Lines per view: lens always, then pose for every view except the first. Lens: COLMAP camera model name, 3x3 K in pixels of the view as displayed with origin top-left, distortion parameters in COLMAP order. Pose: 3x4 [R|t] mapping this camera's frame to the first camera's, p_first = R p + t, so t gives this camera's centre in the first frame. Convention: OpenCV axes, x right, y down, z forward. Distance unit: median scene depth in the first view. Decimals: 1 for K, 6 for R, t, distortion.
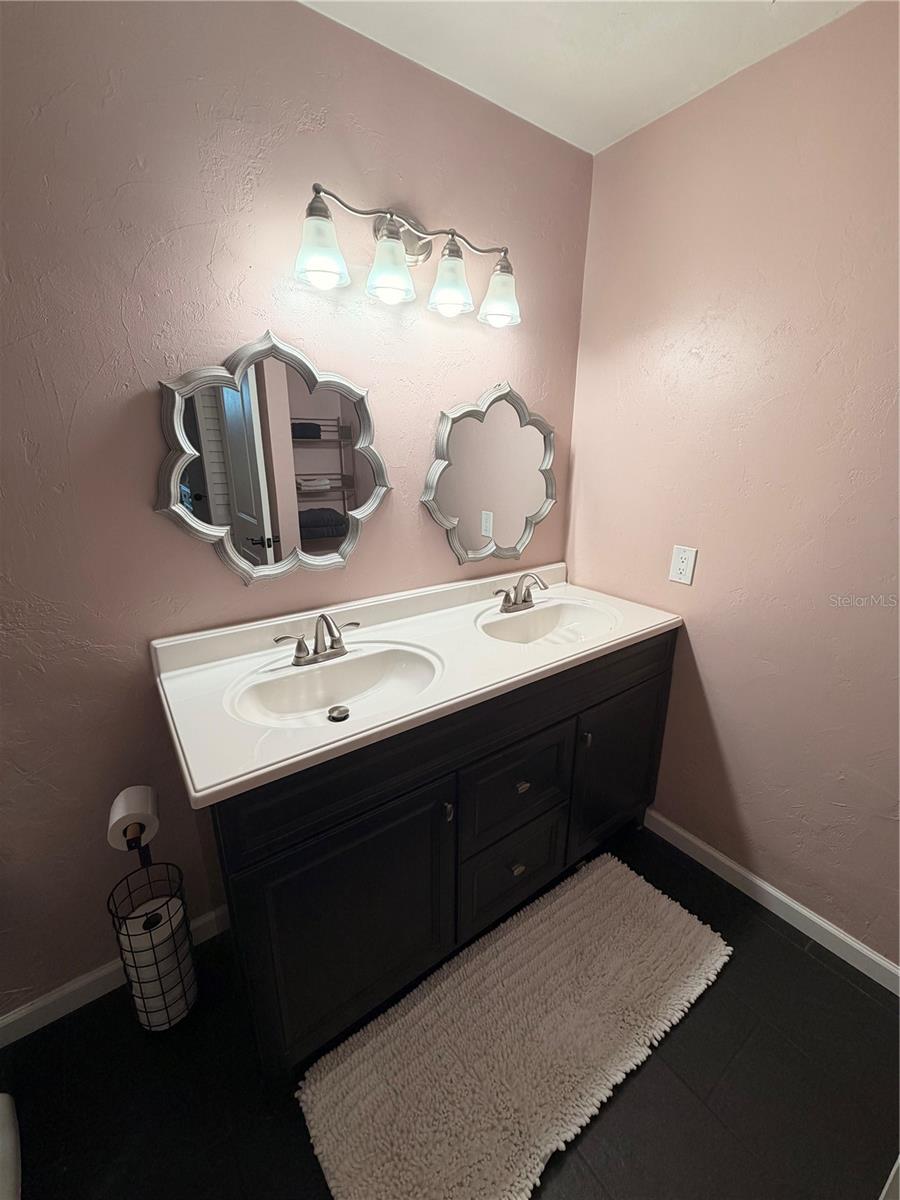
lens RADIAL K [[478.3, 0, 449.2], [0, 478.3, 597.9], [0, 0, 1]] dist [0.000000, 0.000120]
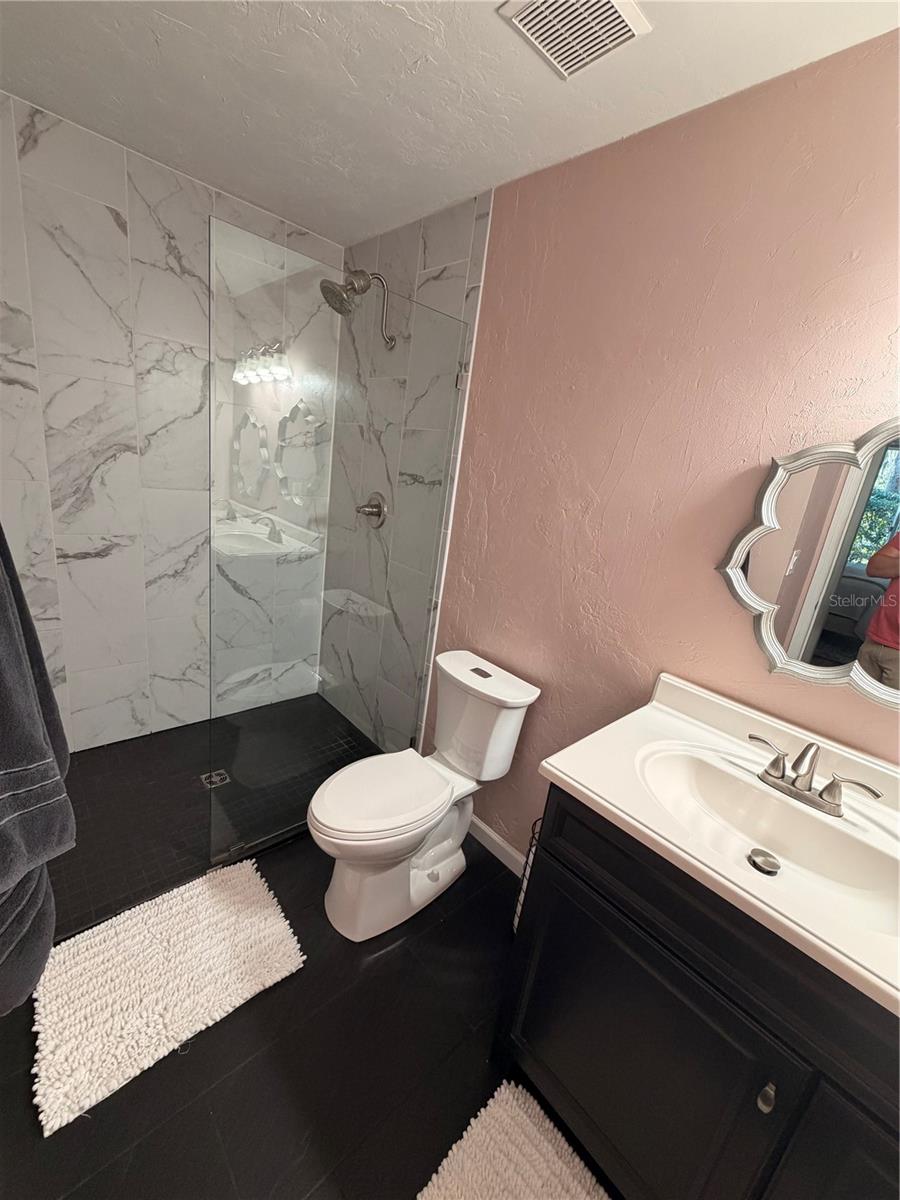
lens RADIAL K [[465.4, 0, 442.7], [0, 465.4, 595.9], [0, 0, 1]] dist [-0.022015, 0.000108]
pose [[0.096186, 0.267898, -0.958634, 0.320879], [-0.425781, 0.881610, 0.203651, -0.068935], [0.899699, 0.388580, 0.198864, 0.225492]]
